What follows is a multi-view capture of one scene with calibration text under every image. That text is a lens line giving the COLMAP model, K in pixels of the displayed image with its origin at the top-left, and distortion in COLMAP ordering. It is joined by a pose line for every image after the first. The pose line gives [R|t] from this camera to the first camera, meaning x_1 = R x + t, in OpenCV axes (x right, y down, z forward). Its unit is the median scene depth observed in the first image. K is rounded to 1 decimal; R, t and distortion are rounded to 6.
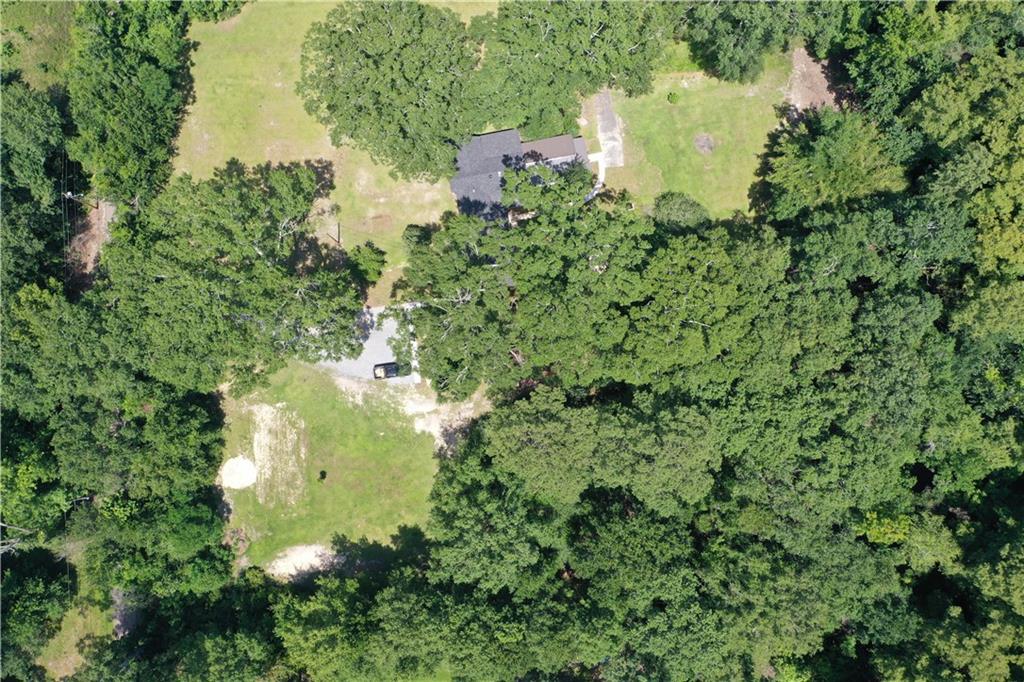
lens RADIAL K [[827.0, 0, 515.0], [0, 827.0, 341.4], [0, 0, 1]] dist [0.004430, -0.014937]
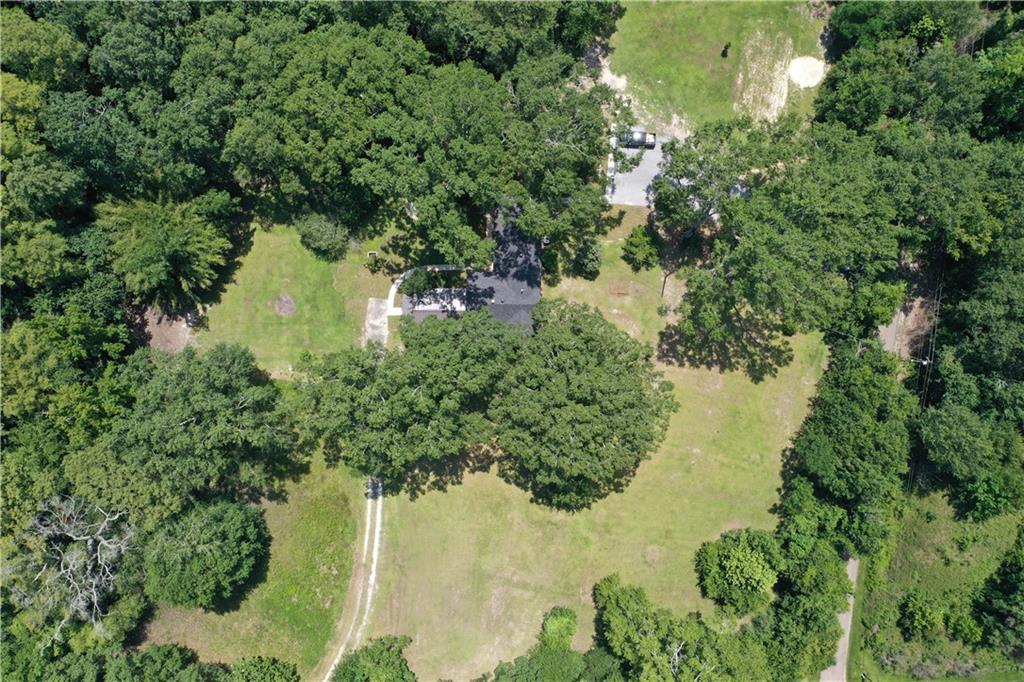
lens RADIAL K [[827.0, 0, 515.0], [0, 827.0, 341.4], [0, 0, 1]] dist [0.004430, -0.014937]
pose [[-0.979848, -0.199314, 0.013089, -0.063841], [0.199743, -0.977837, 0.062750, -0.294053], [0.000292, 0.064100, 0.997943, 0.014315]]
